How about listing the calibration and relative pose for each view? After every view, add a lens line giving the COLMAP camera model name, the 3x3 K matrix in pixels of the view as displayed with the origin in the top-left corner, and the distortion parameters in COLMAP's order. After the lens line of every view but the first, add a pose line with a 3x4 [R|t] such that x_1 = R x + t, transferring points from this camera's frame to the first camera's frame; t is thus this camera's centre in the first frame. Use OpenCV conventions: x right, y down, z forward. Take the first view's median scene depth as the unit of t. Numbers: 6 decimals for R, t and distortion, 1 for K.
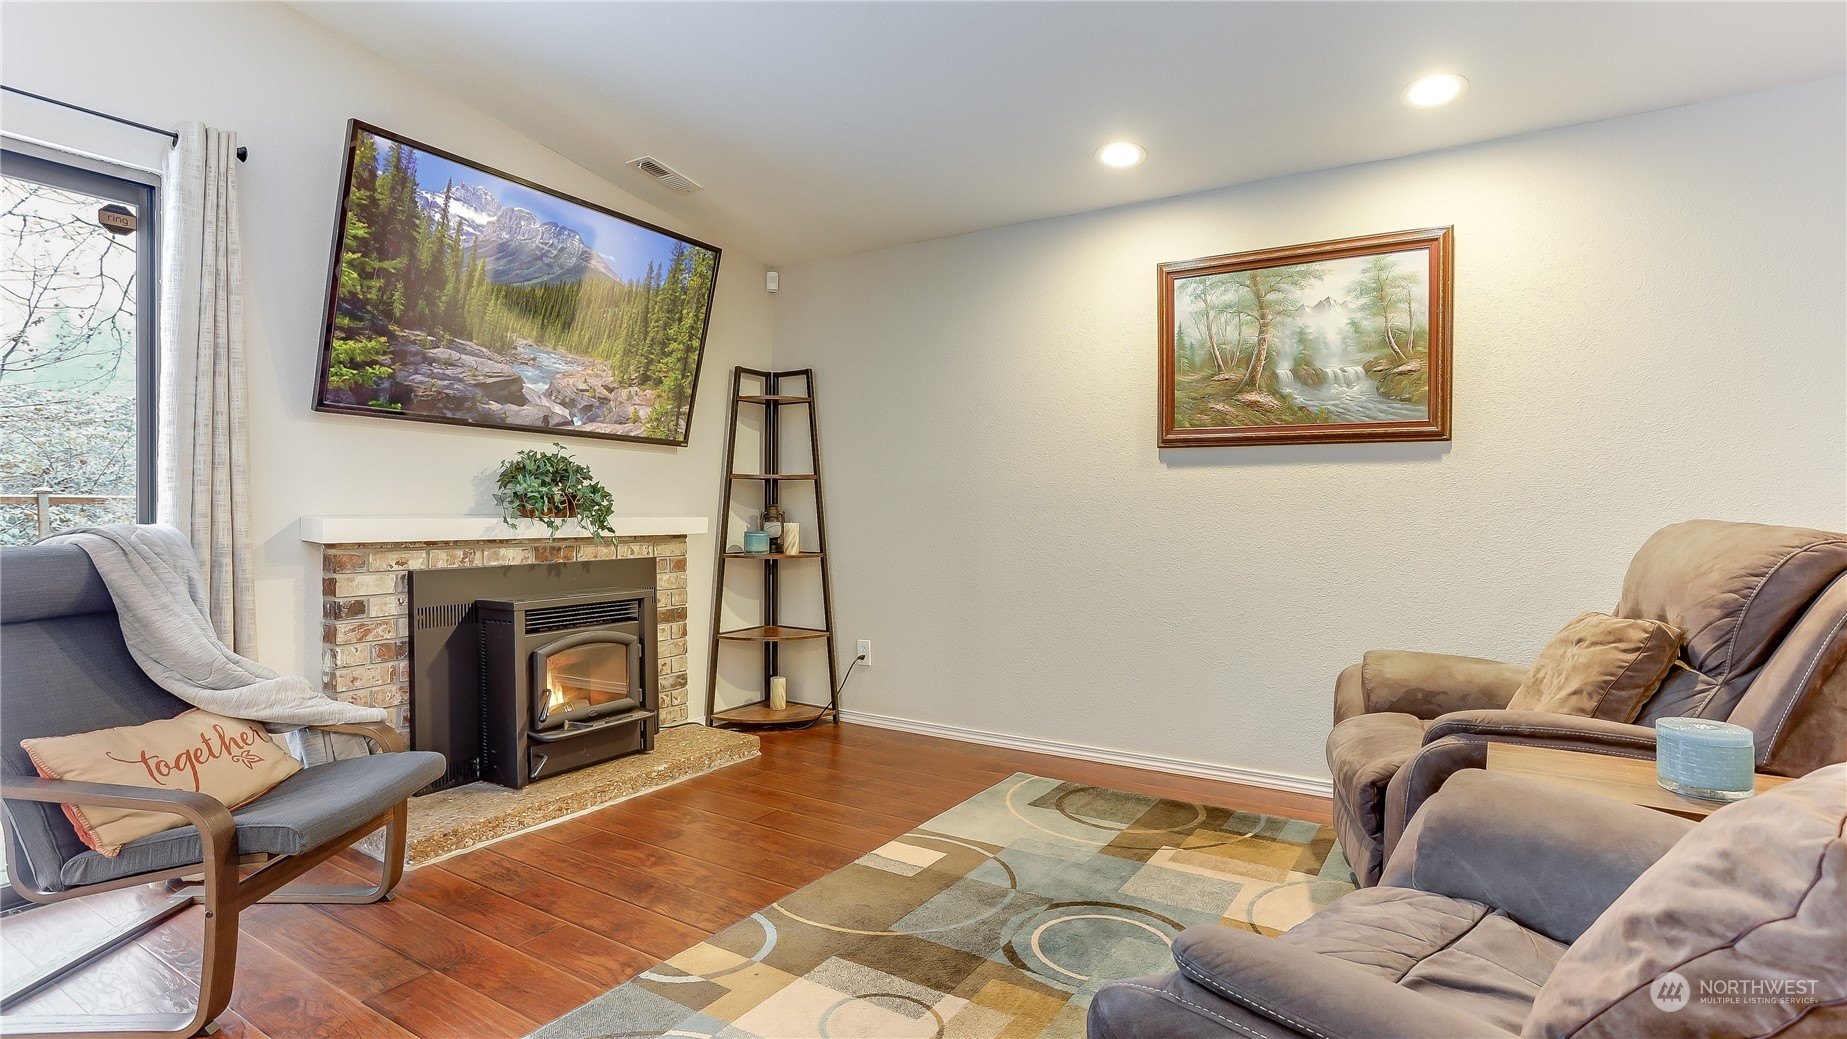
lens RADIAL K [[892.9, 0, 933.9], [0, 892.9, 514.4], [0, 0, 1]] dist [0.002127, 0.011198]
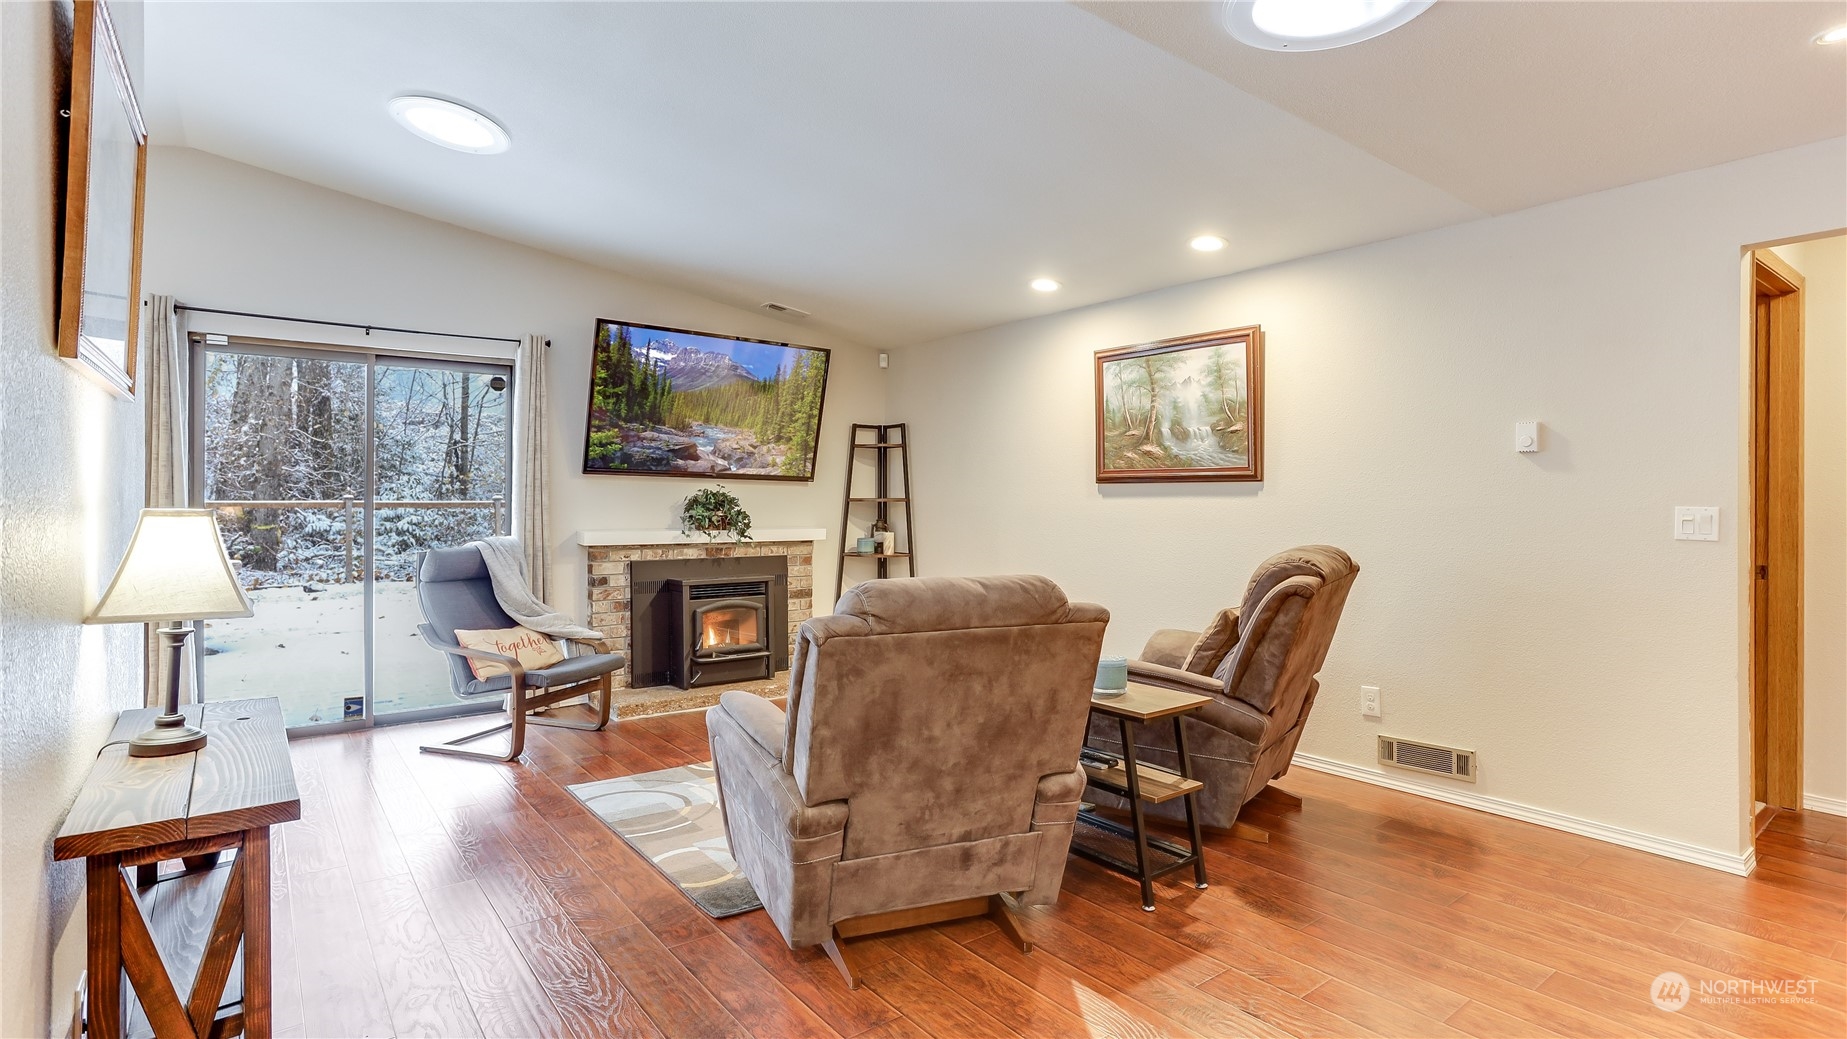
lens RADIAL K [[892.9, 0, 927.7], [0, 892.9, 513.8], [0, 0, 1]] dist [0.002127, 0.011198]
pose [[0.941954, 0.002505, -0.335734, 0.525151], [-0.001281, 0.999992, 0.003866, -0.035485], [0.335740, -0.003212, 0.941949, -0.436938]]
